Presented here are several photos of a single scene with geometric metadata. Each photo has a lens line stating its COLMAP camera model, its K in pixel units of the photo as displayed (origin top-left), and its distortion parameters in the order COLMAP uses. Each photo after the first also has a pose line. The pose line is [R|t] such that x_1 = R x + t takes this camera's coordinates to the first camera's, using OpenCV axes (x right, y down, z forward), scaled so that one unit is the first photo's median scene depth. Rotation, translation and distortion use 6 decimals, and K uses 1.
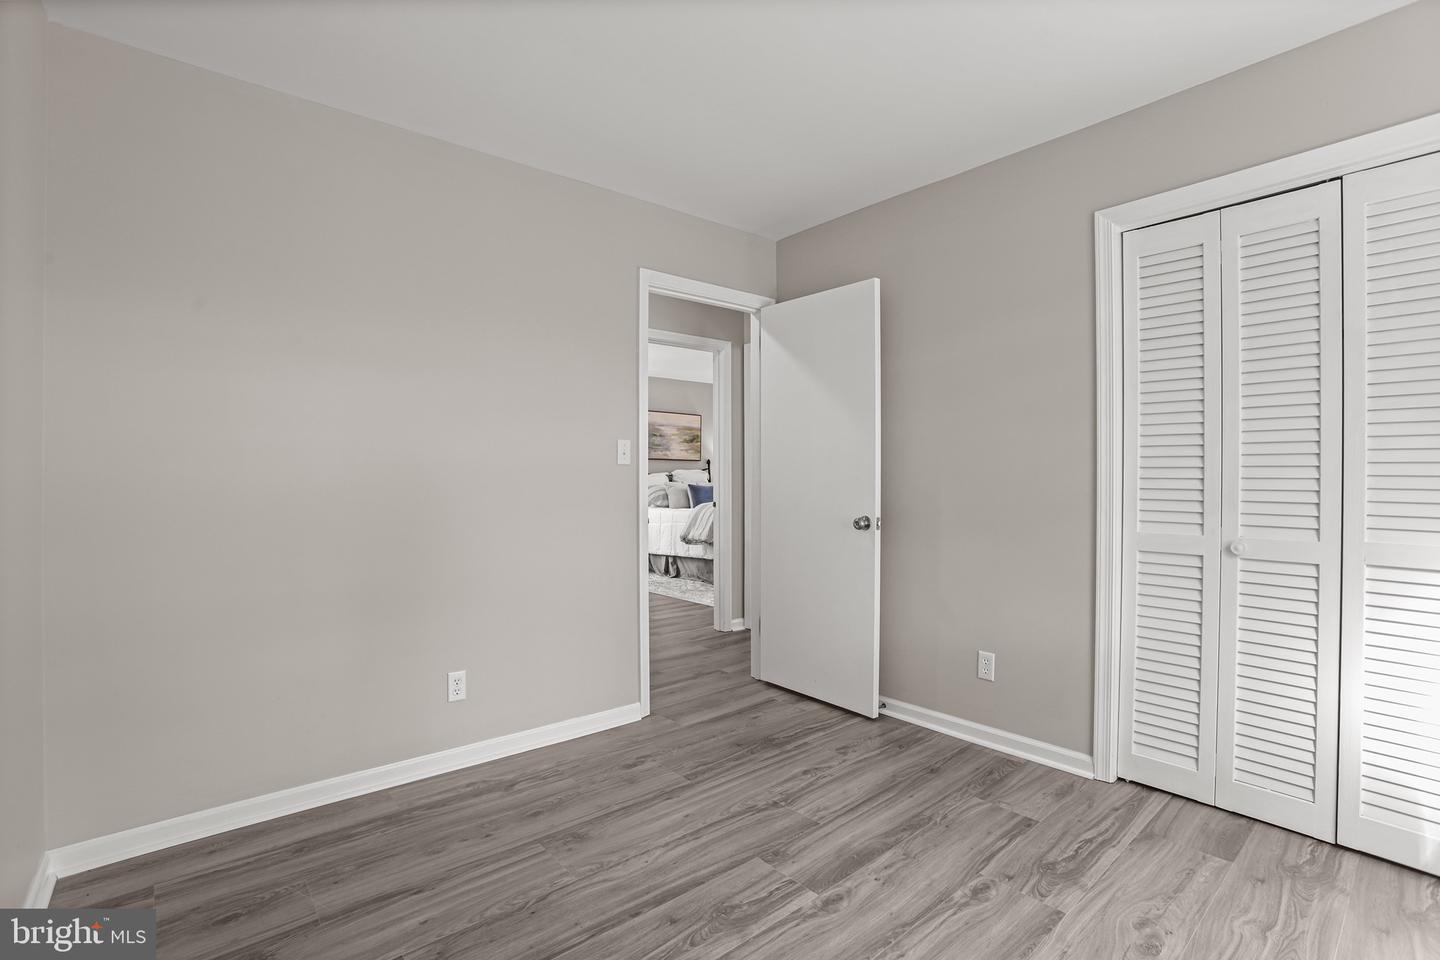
lens RADIAL K [[665.9, 0, 719.9], [0, 665.9, 479.1], [0, 0, 1]] dist [-0.000596, 0.006514]
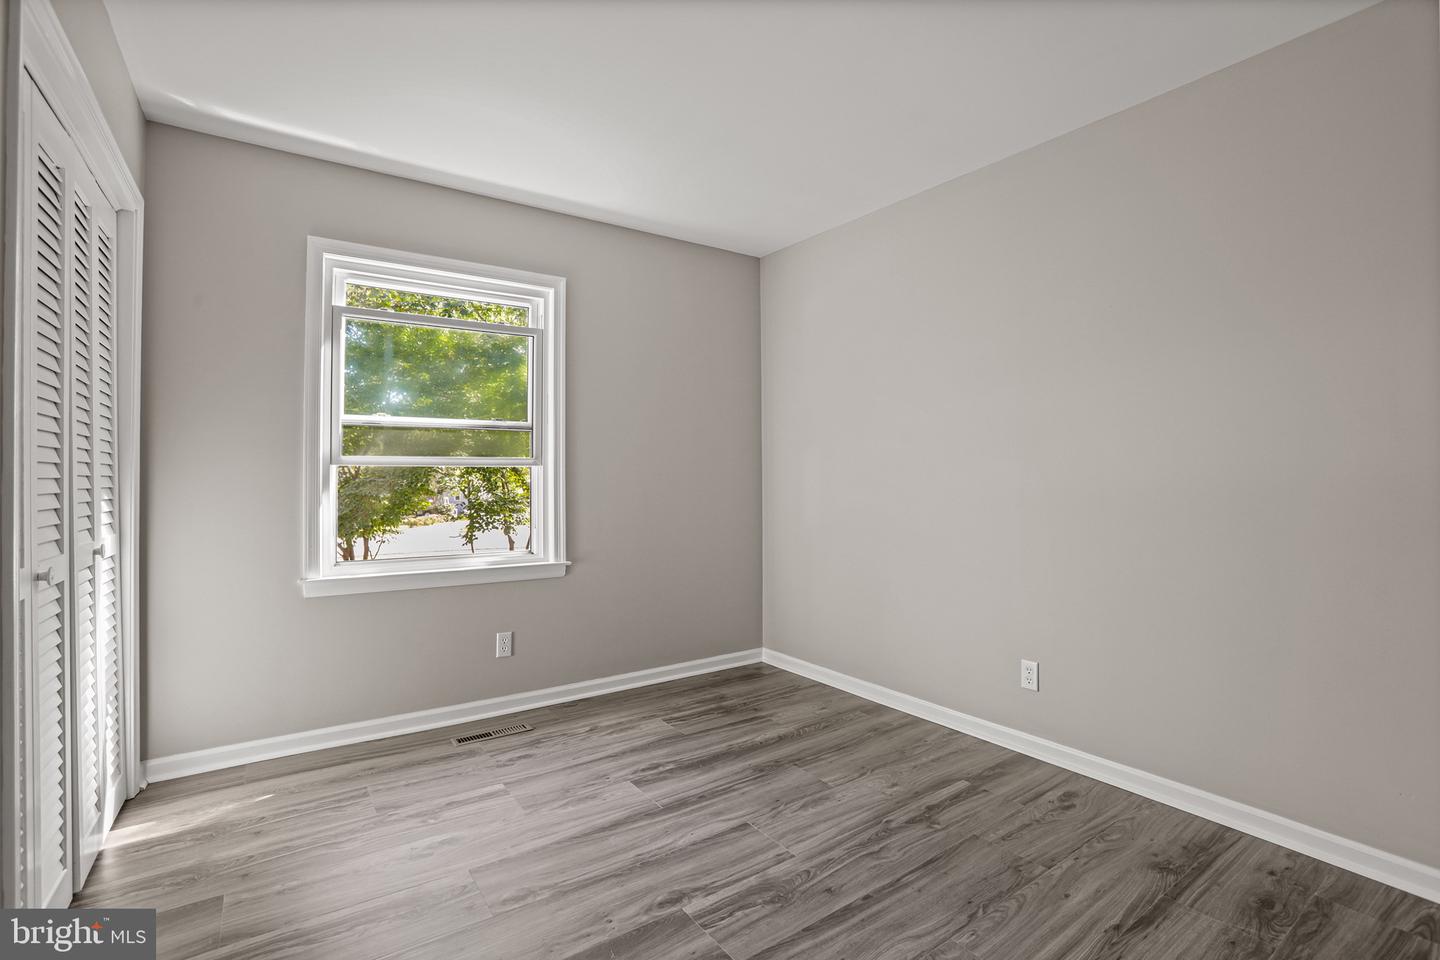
lens RADIAL K [[665.9, 0, 718.3], [0, 665.9, 478.0], [0, 0, 1]] dist [-0.000596, 0.006514]
pose [[-0.995831, -0.000270, 0.091212, 0.008325], [0.000506, 0.999964, 0.008484, -0.004838], [-0.091211, 0.008494, -0.995795, 1.977035]]
